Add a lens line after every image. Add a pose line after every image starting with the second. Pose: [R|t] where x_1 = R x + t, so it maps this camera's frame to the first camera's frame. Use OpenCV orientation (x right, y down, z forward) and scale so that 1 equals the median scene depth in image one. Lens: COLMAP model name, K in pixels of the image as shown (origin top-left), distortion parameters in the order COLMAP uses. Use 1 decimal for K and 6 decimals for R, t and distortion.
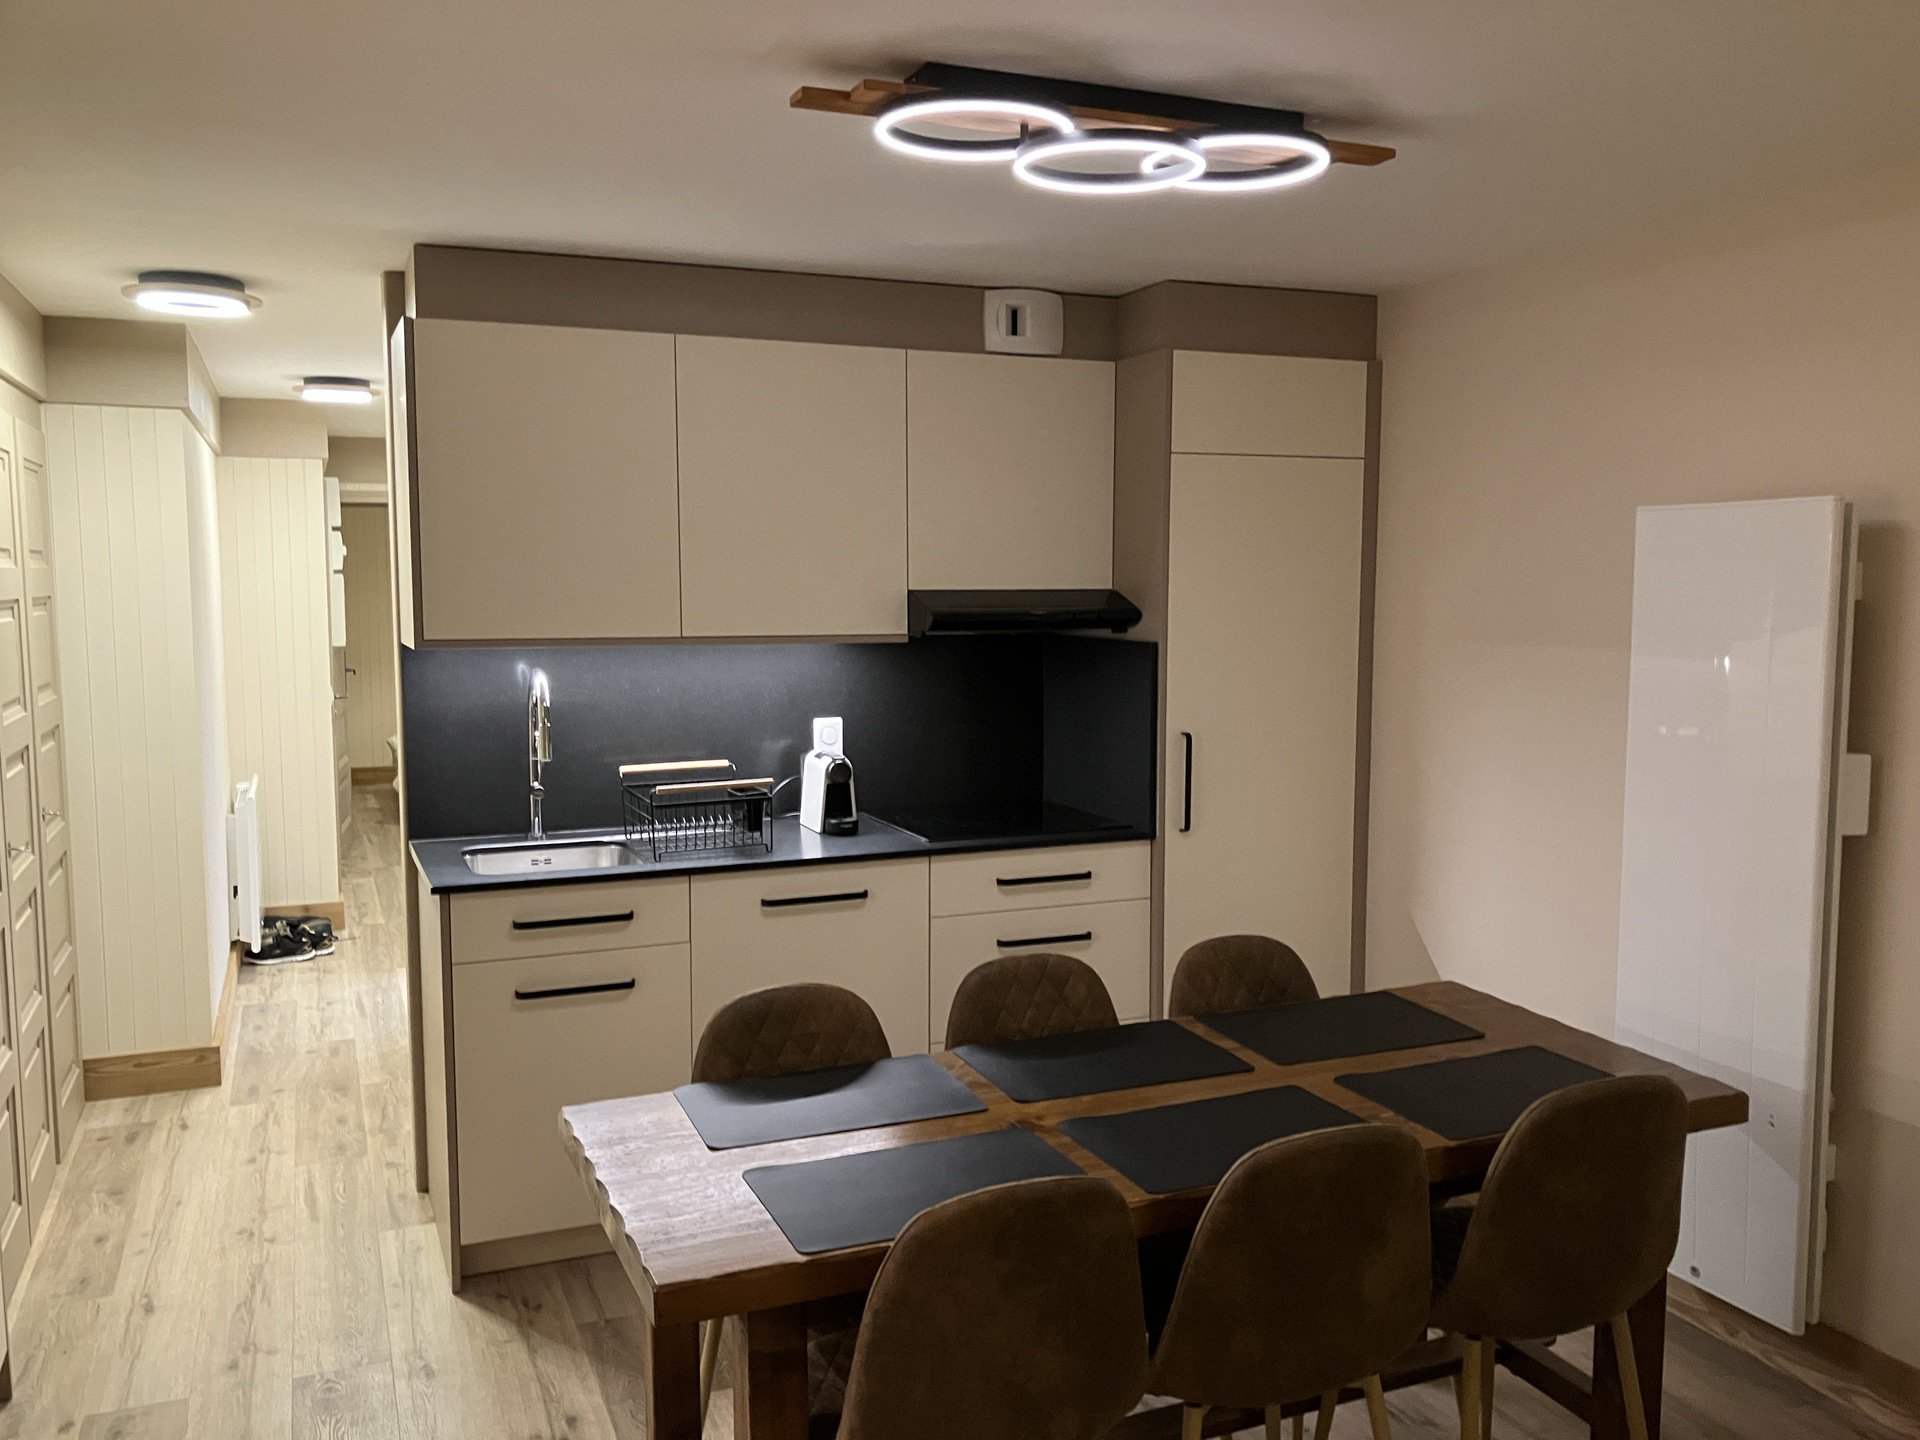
lens RADIAL K [[1553.7, 0, 905.8], [0, 1553.7, 727.1], [0, 0, 1]] dist [0.036888, -0.050067]
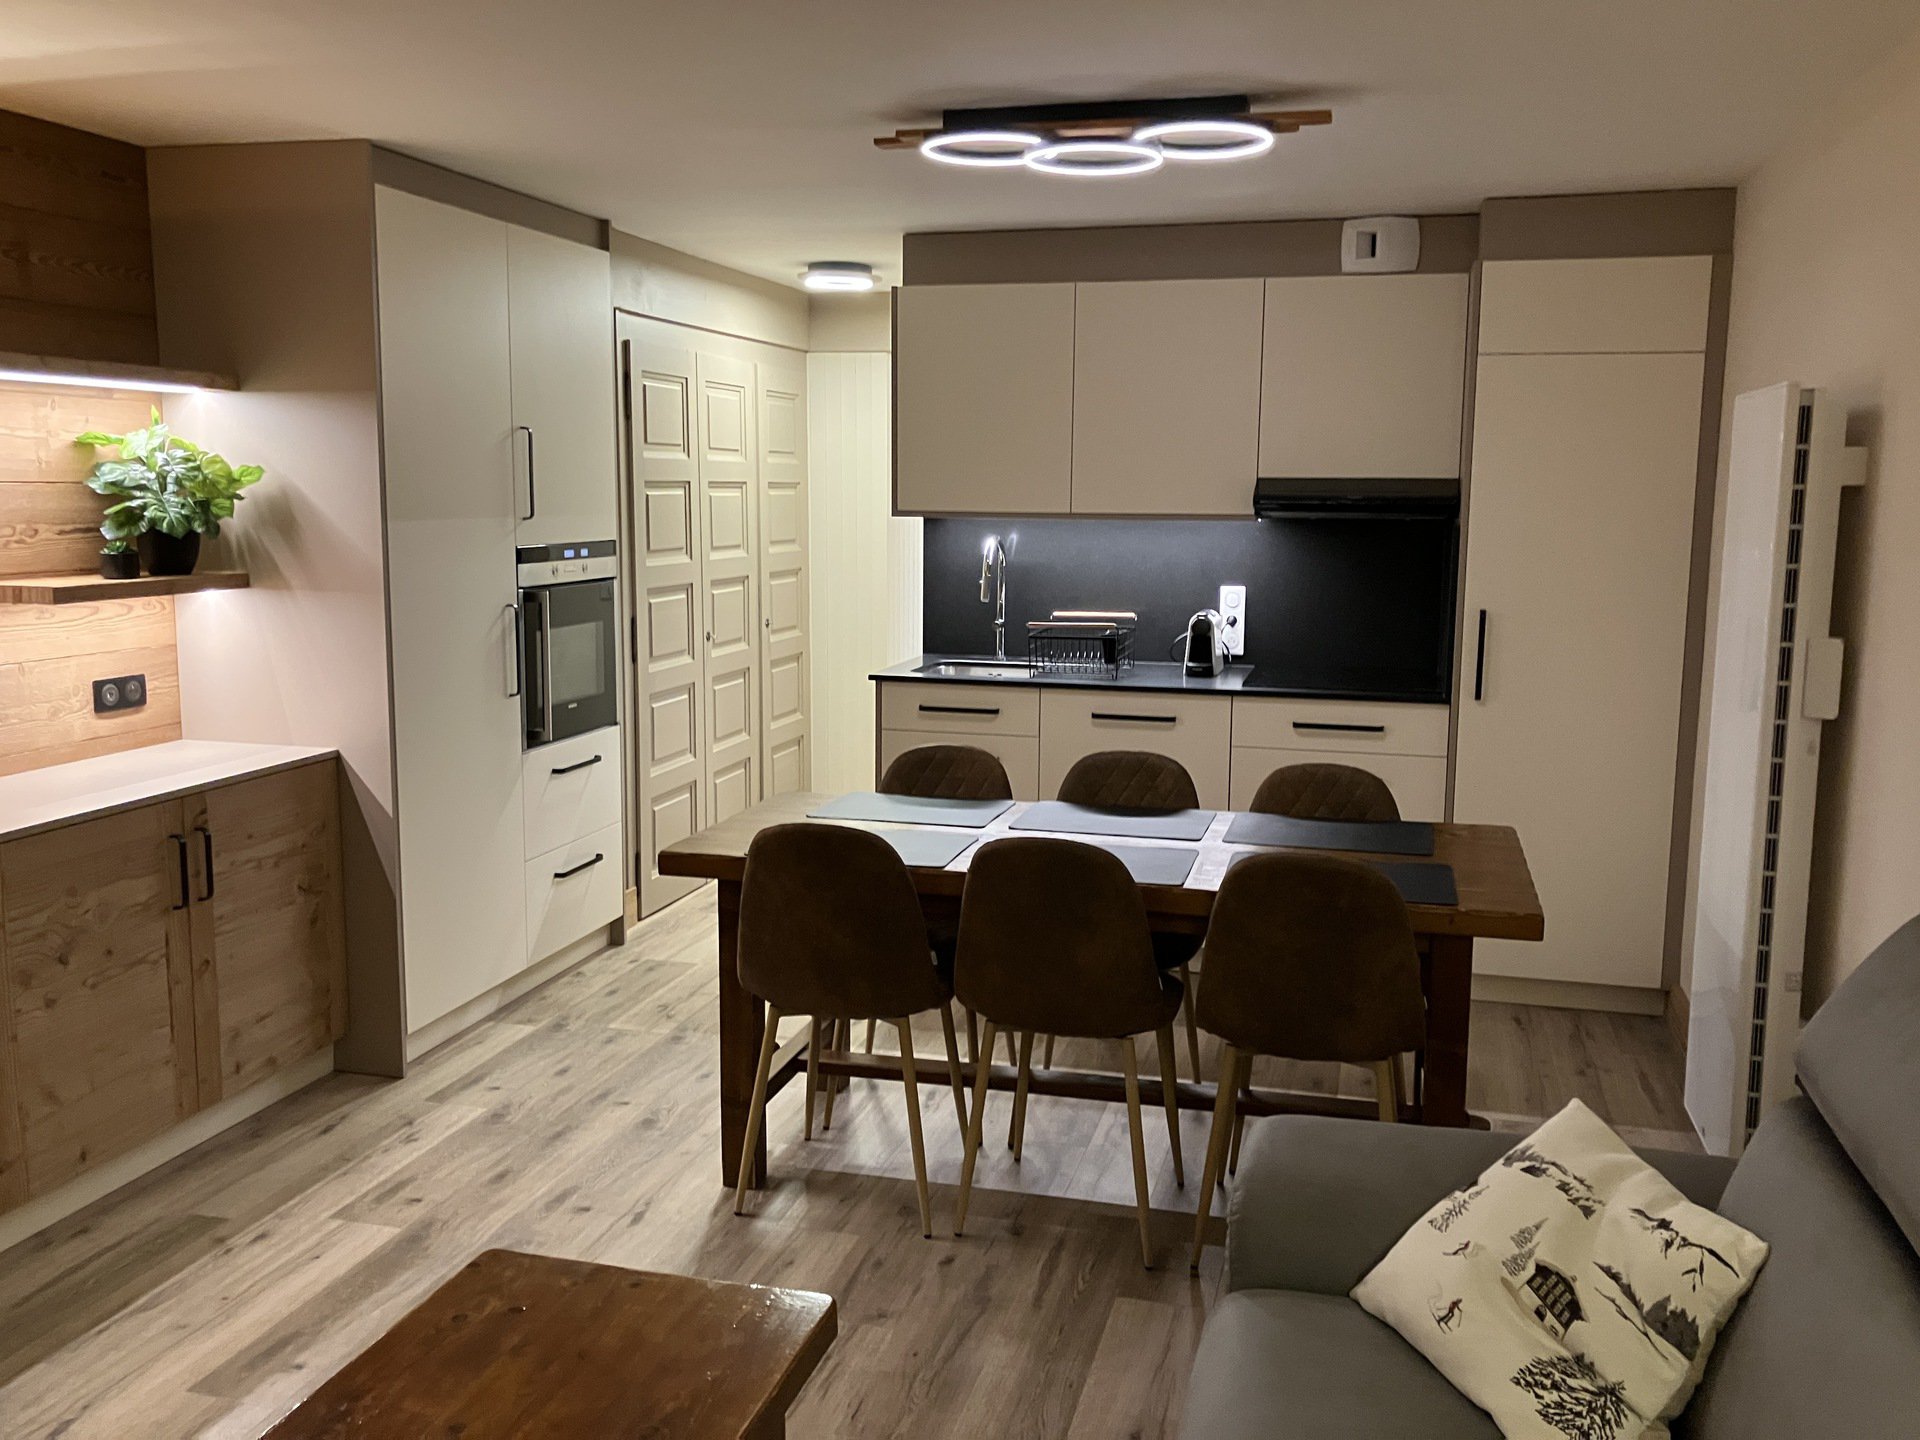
lens RADIAL K [[1553.7, 0, 979.9], [0, 1553.7, 689.3], [0, 0, 1]] dist [0.036888, -0.050067]
pose [[0.793510, 0.089108, -0.601998, 0.577817], [-0.071137, 0.996022, 0.053665, 0.025964], [0.604386, 0.000241, 0.796692, -0.095799]]
